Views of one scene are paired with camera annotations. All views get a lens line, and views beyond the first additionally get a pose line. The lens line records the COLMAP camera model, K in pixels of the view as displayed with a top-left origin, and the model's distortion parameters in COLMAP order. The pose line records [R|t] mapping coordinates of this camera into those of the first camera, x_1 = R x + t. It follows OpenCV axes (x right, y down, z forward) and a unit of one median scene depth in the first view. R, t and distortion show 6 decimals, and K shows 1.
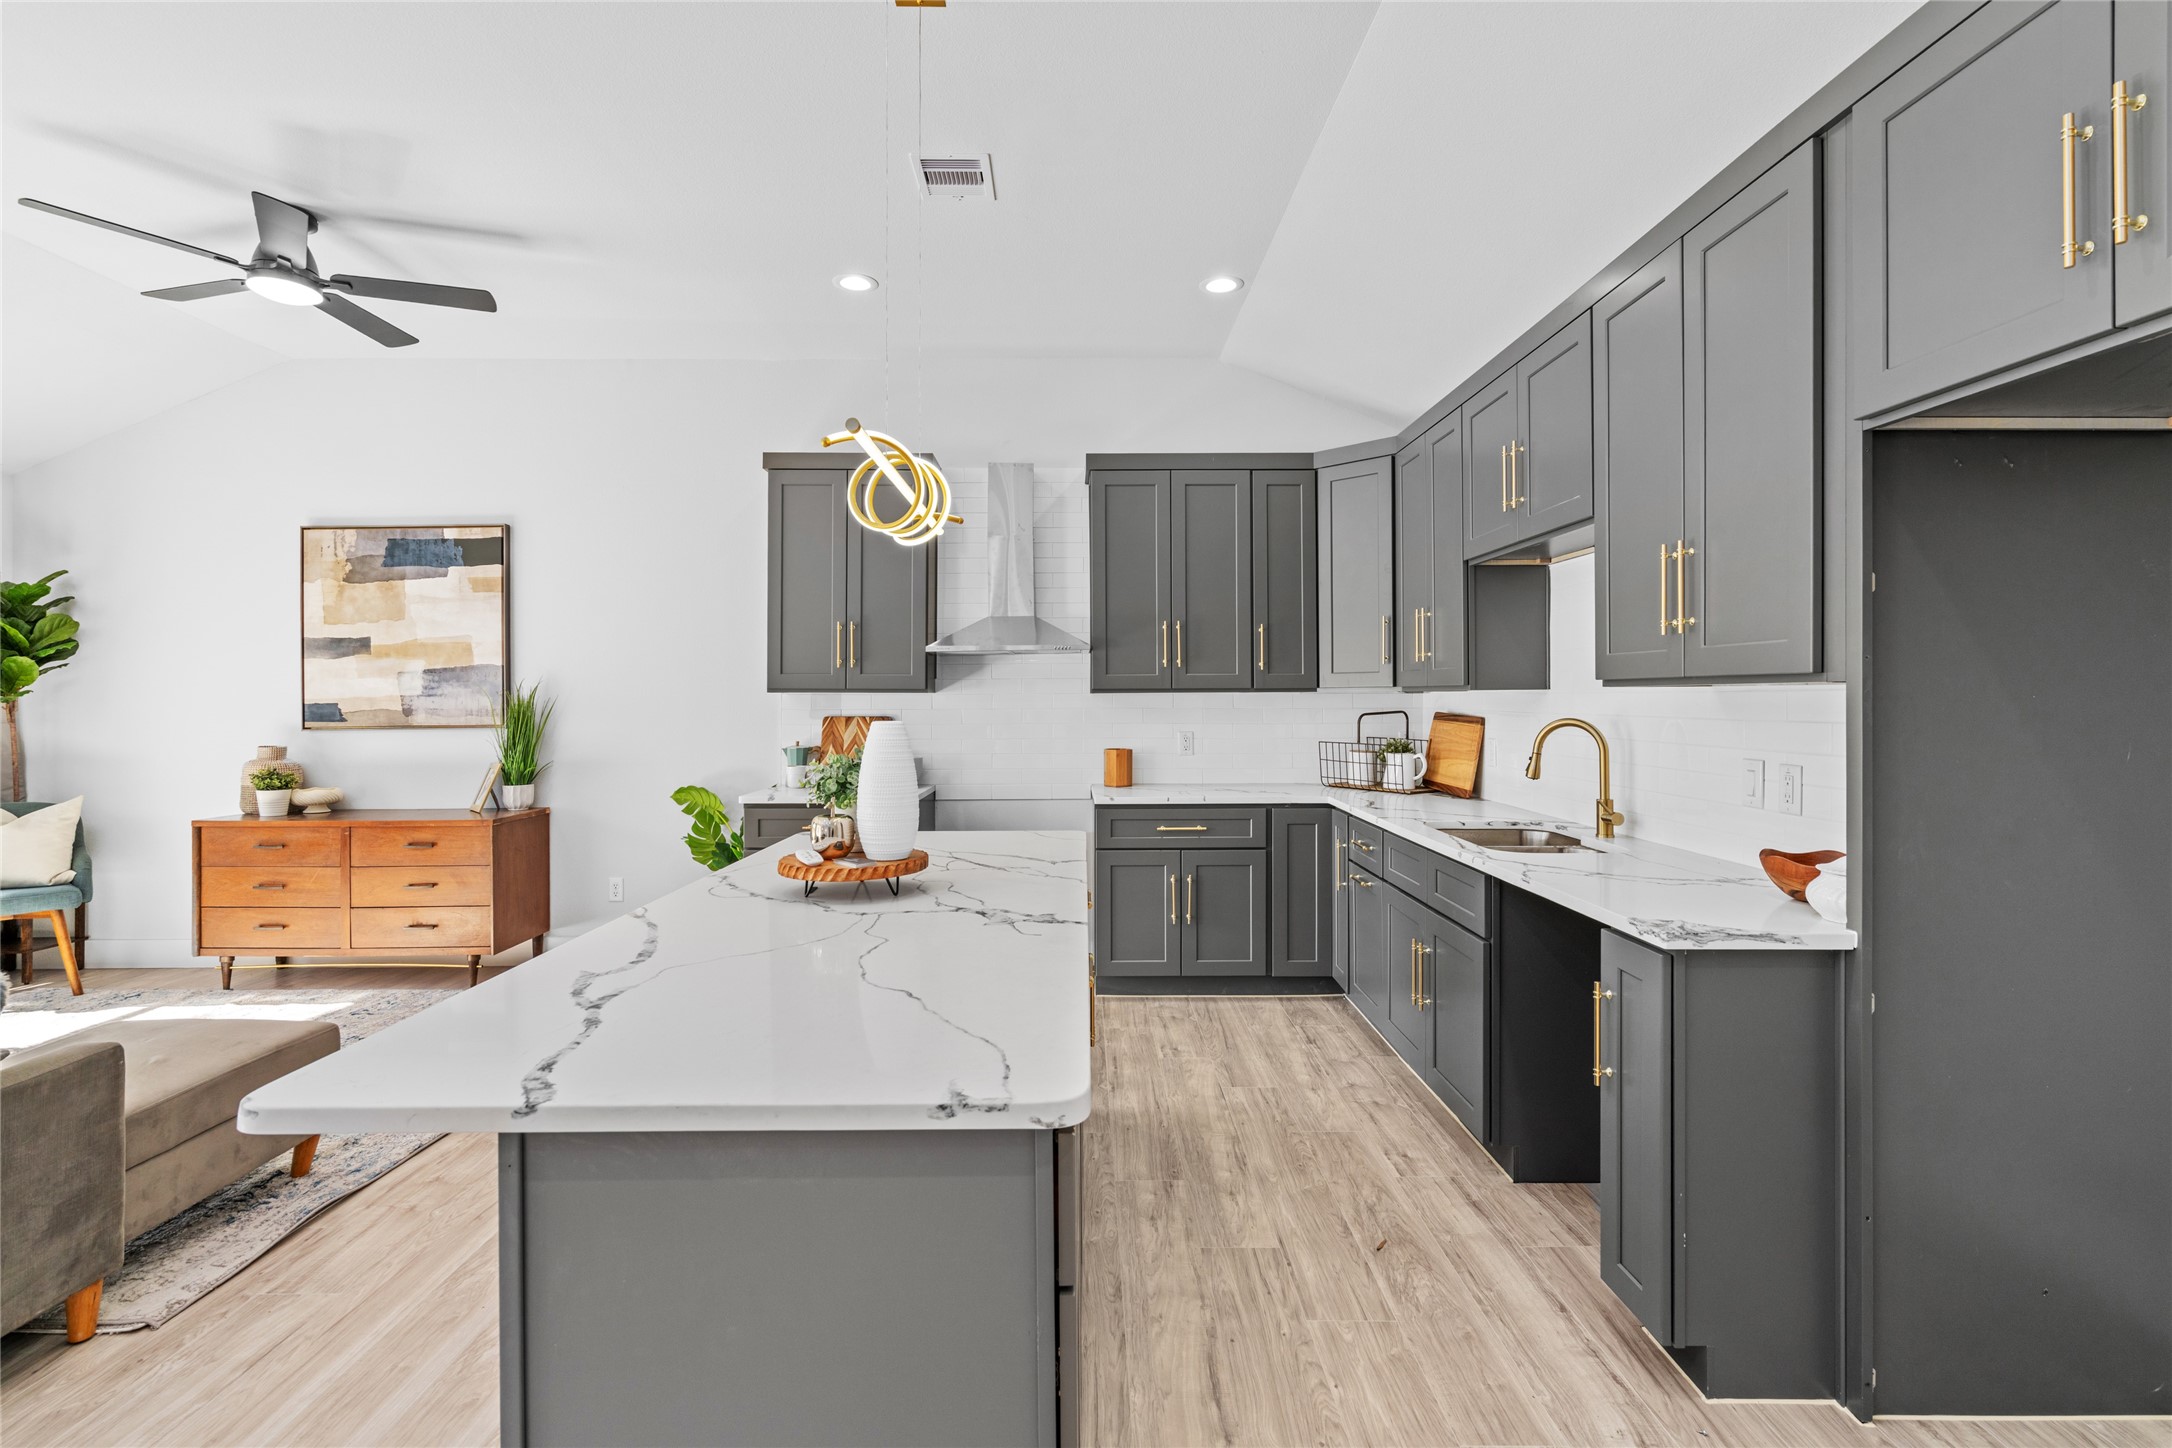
lens RADIAL K [[1000.7, 0, 1103.7], [0, 1000.7, 696.2], [0, 0, 1]] dist [-0.003280, 0.001479]
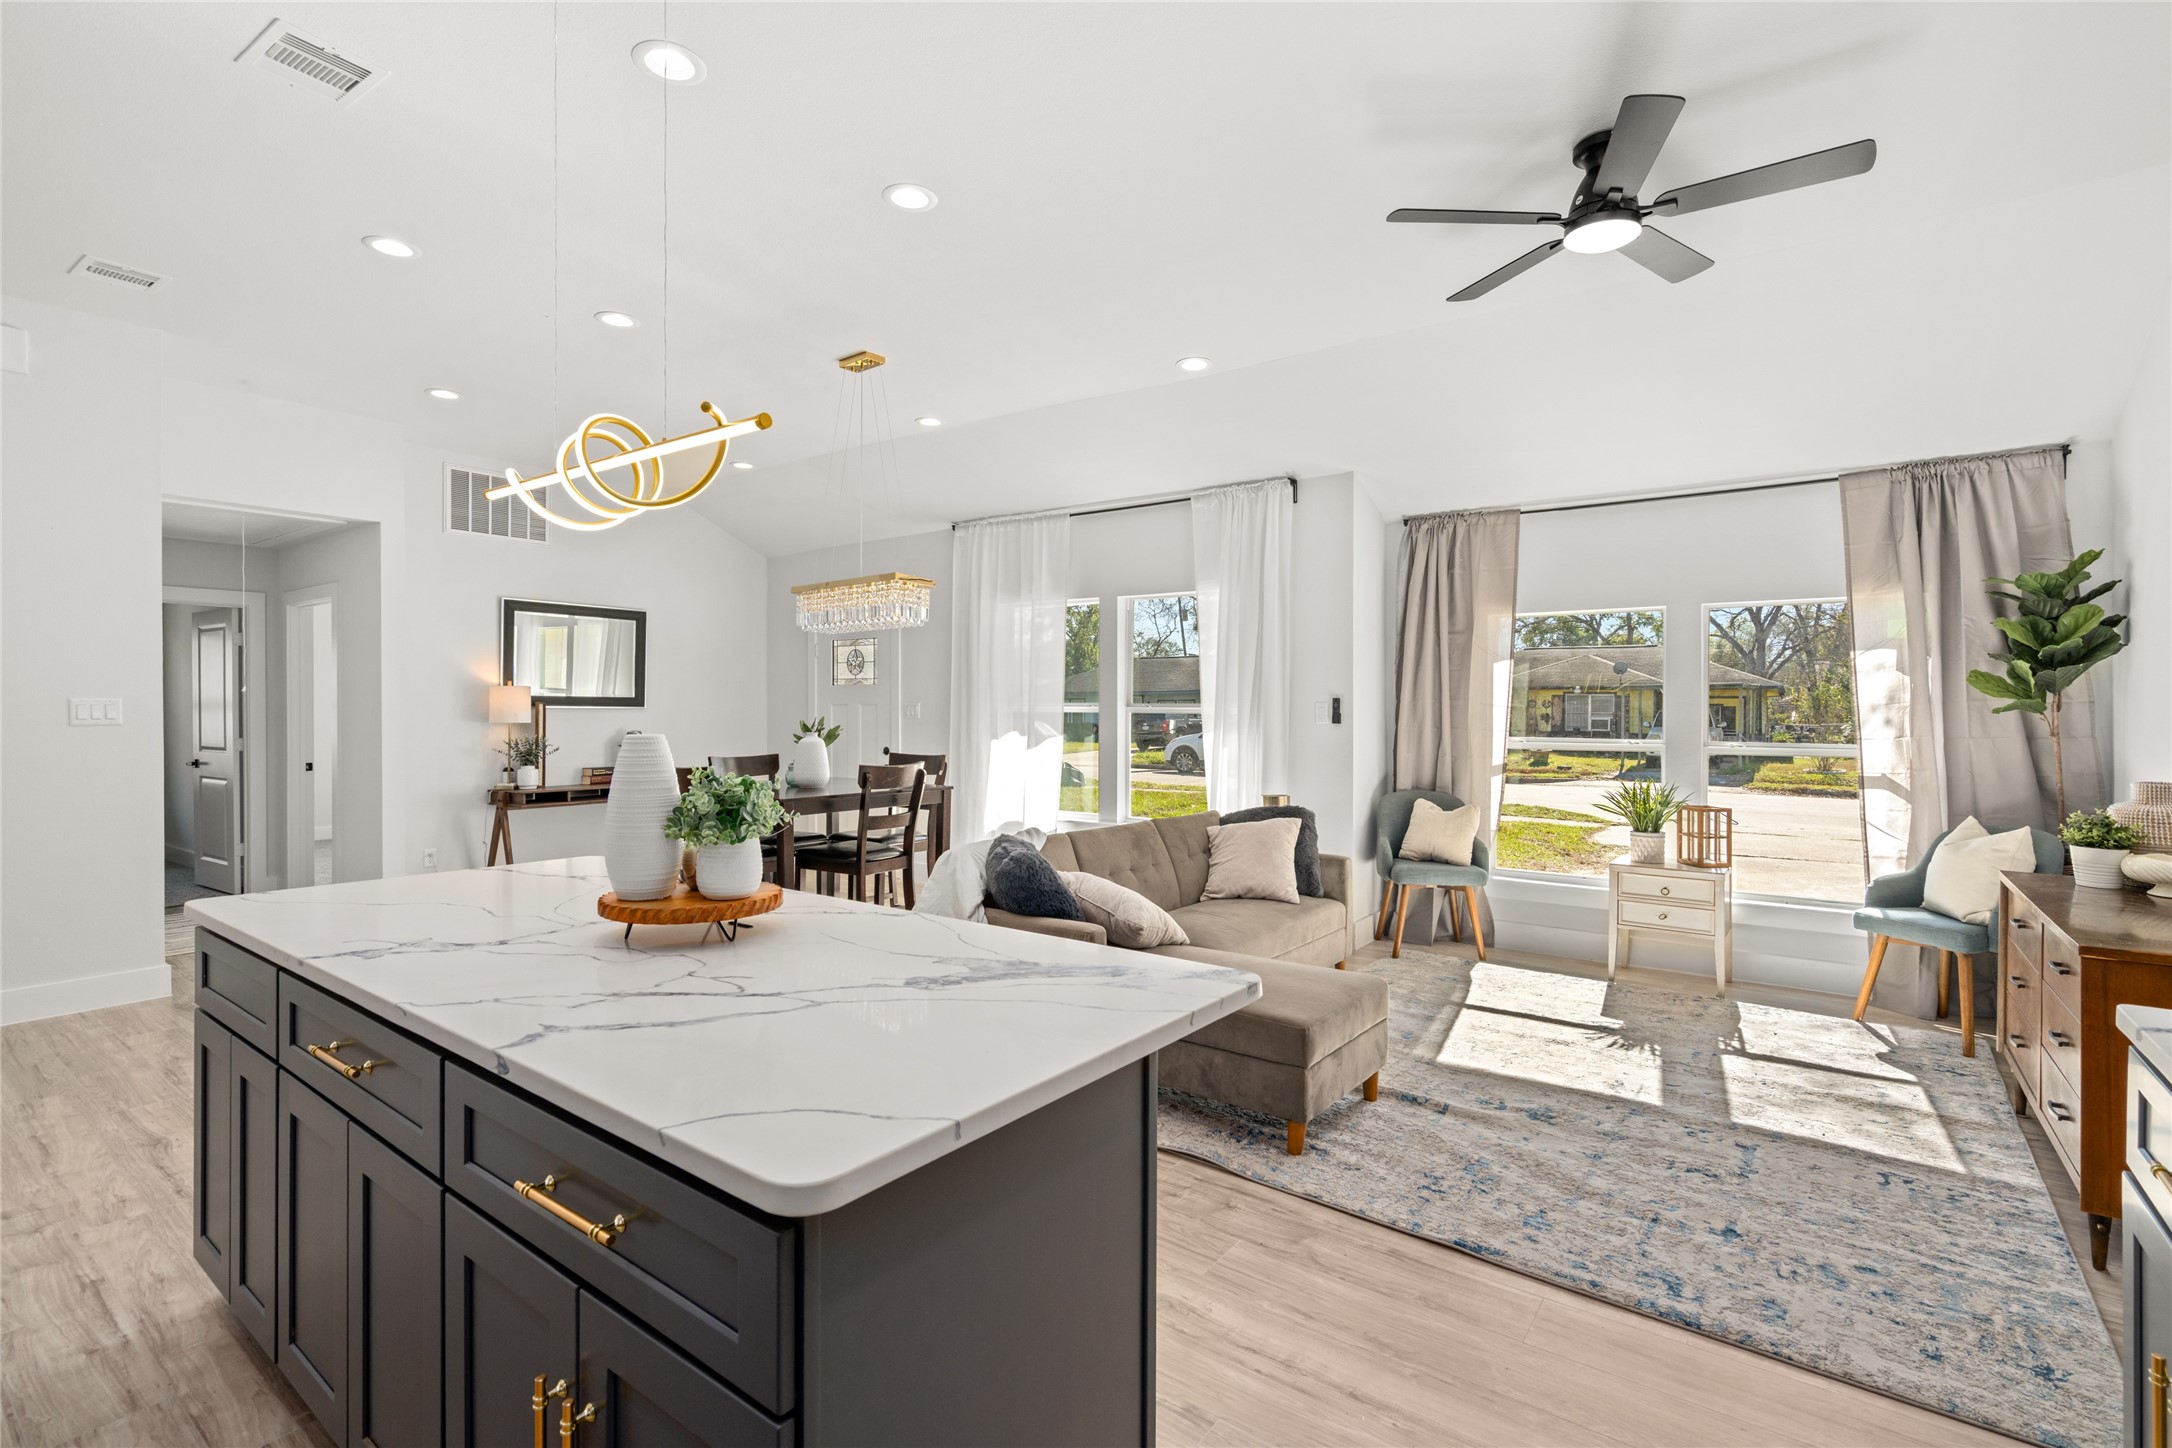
lens RADIAL K [[1000.7, 0, 1082.1], [0, 1000.7, 715.7], [0, 0, 1]] dist [-0.003280, 0.001479]
pose [[-0.612998, 0.005247, -0.790067, 0.097679], [-0.000049, 0.999978, 0.006680, 0.003402], [0.790085, 0.004134, -0.612984, 0.824219]]
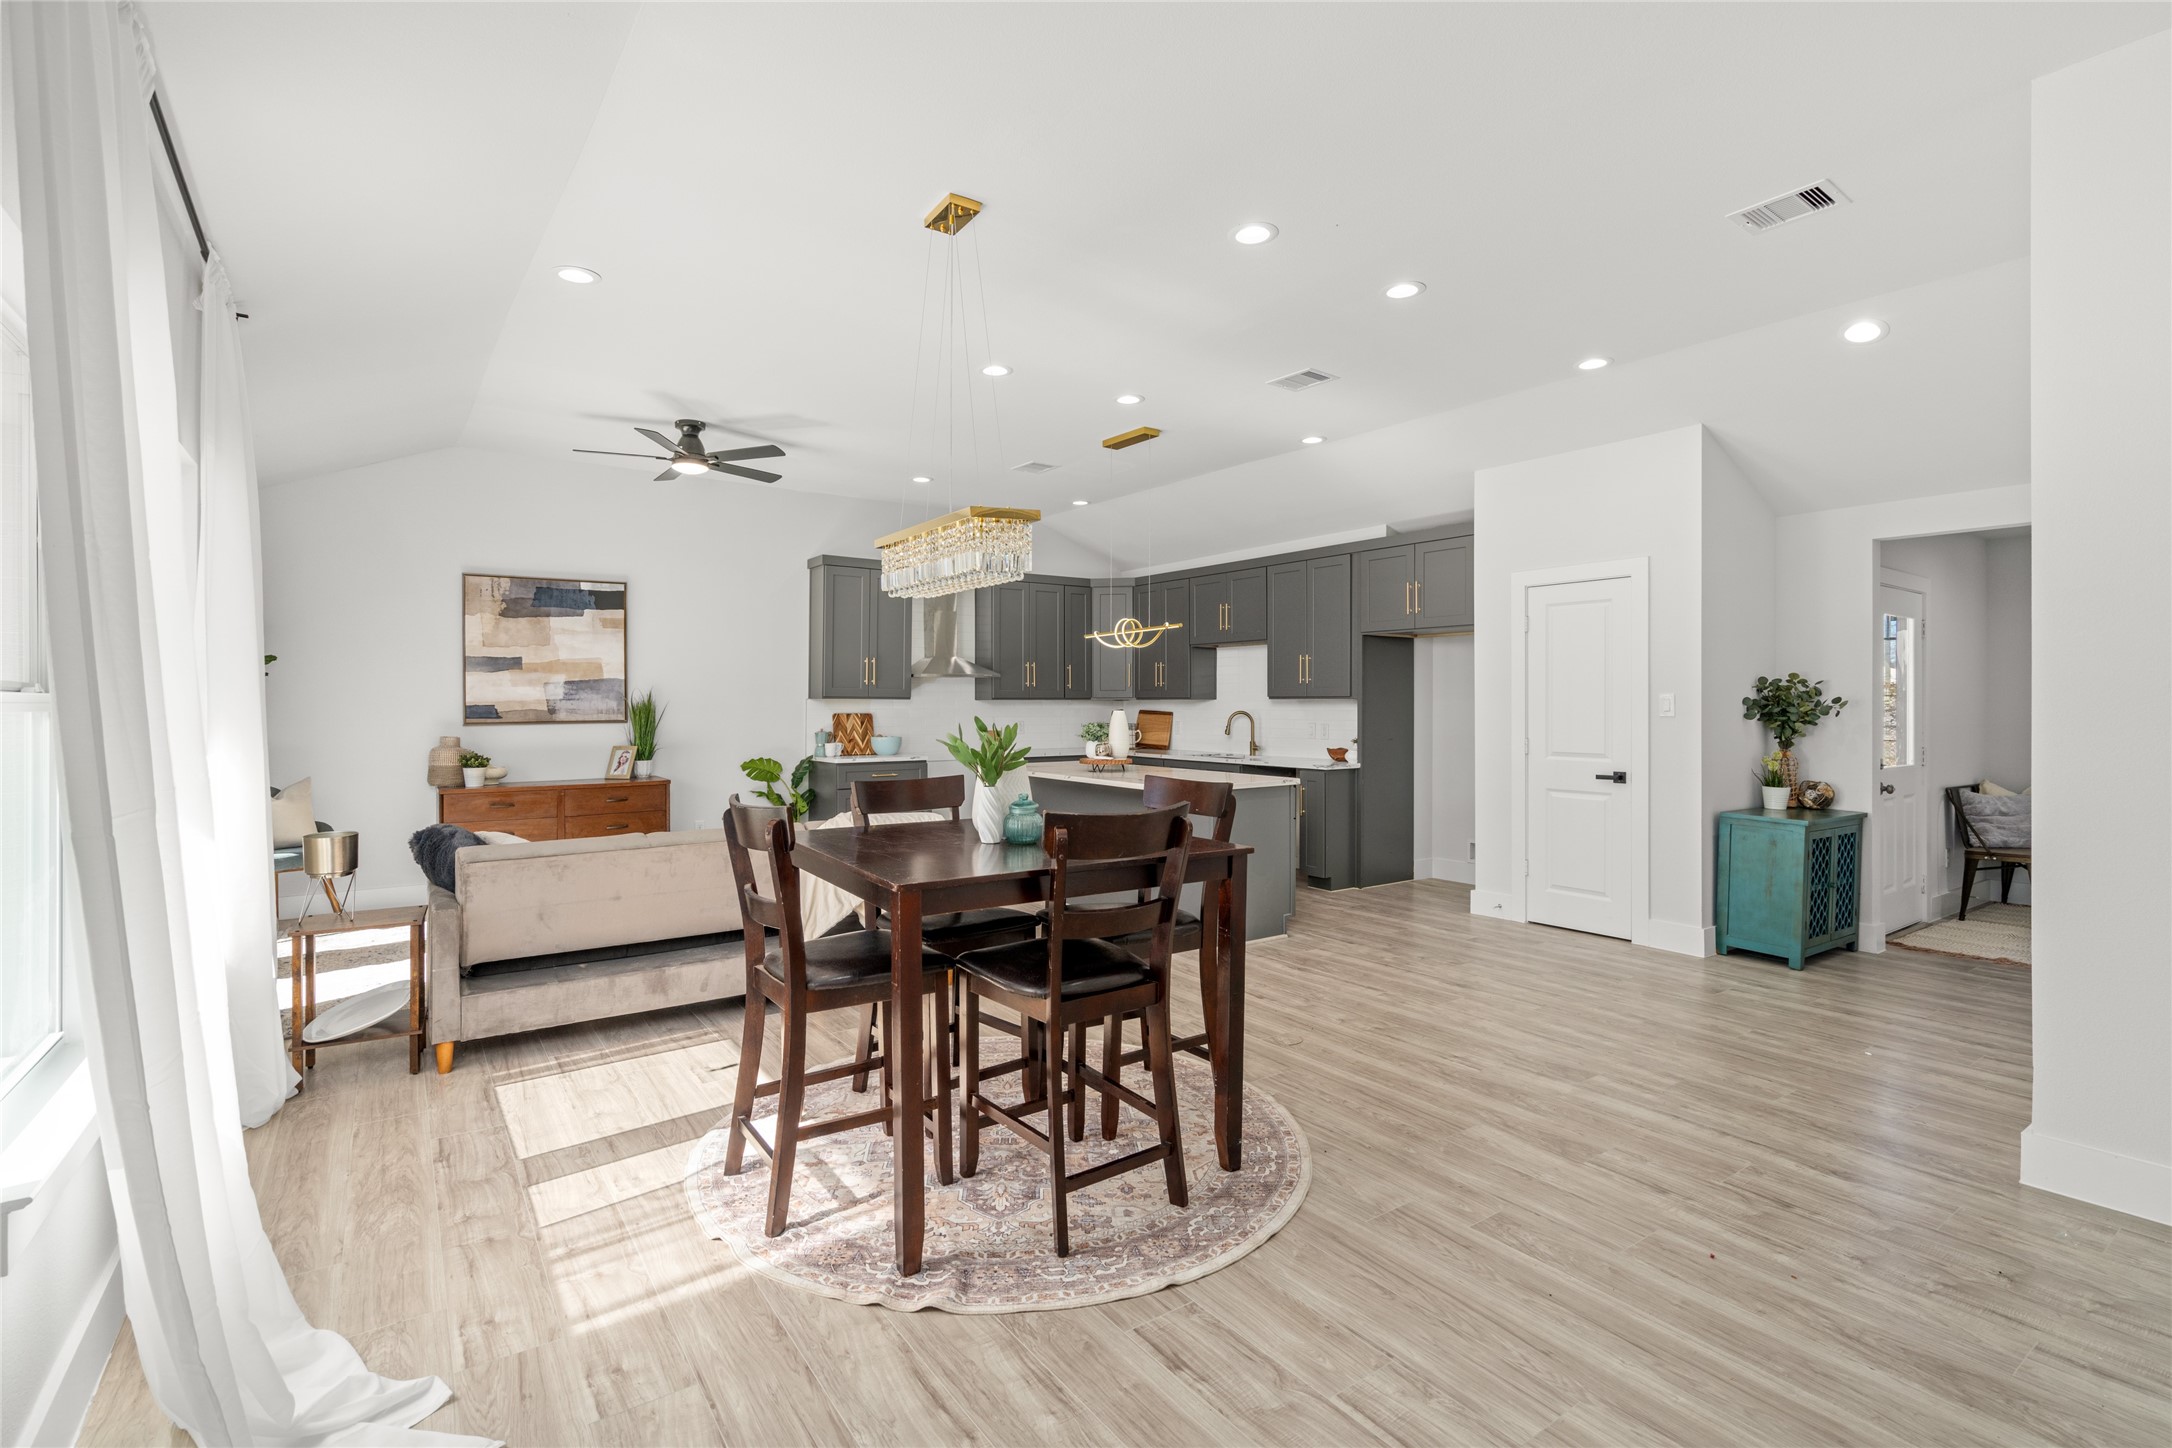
lens RADIAL K [[1000.7, 0, 1125.9], [0, 1000.7, 708.3], [0, 0, 1]] dist [-0.003280, 0.001479]
pose [[0.805321, 0.000195, 0.592839, -0.881645], [-0.002296, 0.999993, 0.002790, 0.005948], [-0.592834, -0.003608, 0.805316, -0.613491]]
